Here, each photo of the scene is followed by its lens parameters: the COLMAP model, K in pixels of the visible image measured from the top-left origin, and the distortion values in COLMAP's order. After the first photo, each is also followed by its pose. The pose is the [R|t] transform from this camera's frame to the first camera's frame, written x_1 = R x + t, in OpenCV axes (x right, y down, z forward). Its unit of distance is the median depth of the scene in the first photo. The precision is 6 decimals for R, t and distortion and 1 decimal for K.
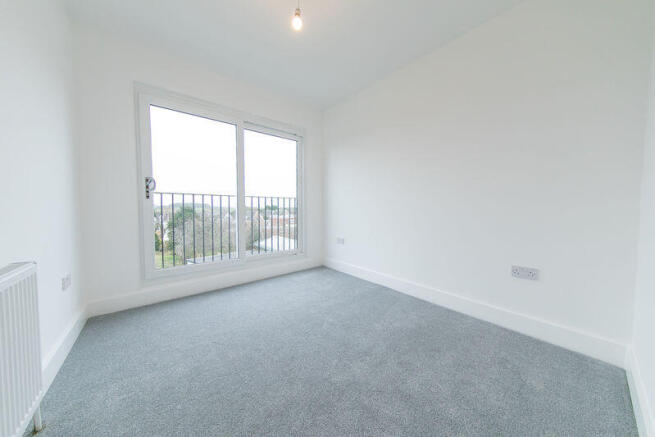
lens RADIAL K [[210.7, 0, 326.9], [0, 210.7, 217.4], [0, 0, 1]] dist [0.007070, -0.000025]
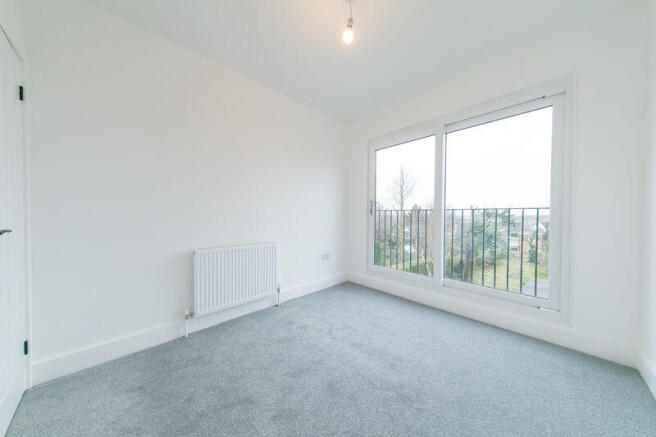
lens RADIAL K [[204.1, 0, 328.0], [0, 204.1, 218.5], [0, 0, 1]] dist [0.010267, 0.000051]
pose [[0.088127, 0.009762, -0.996061, 0.428194], [-0.050009, 0.998734, 0.005364, -0.046494], [0.994853, 0.049339, 0.088503, 0.462915]]
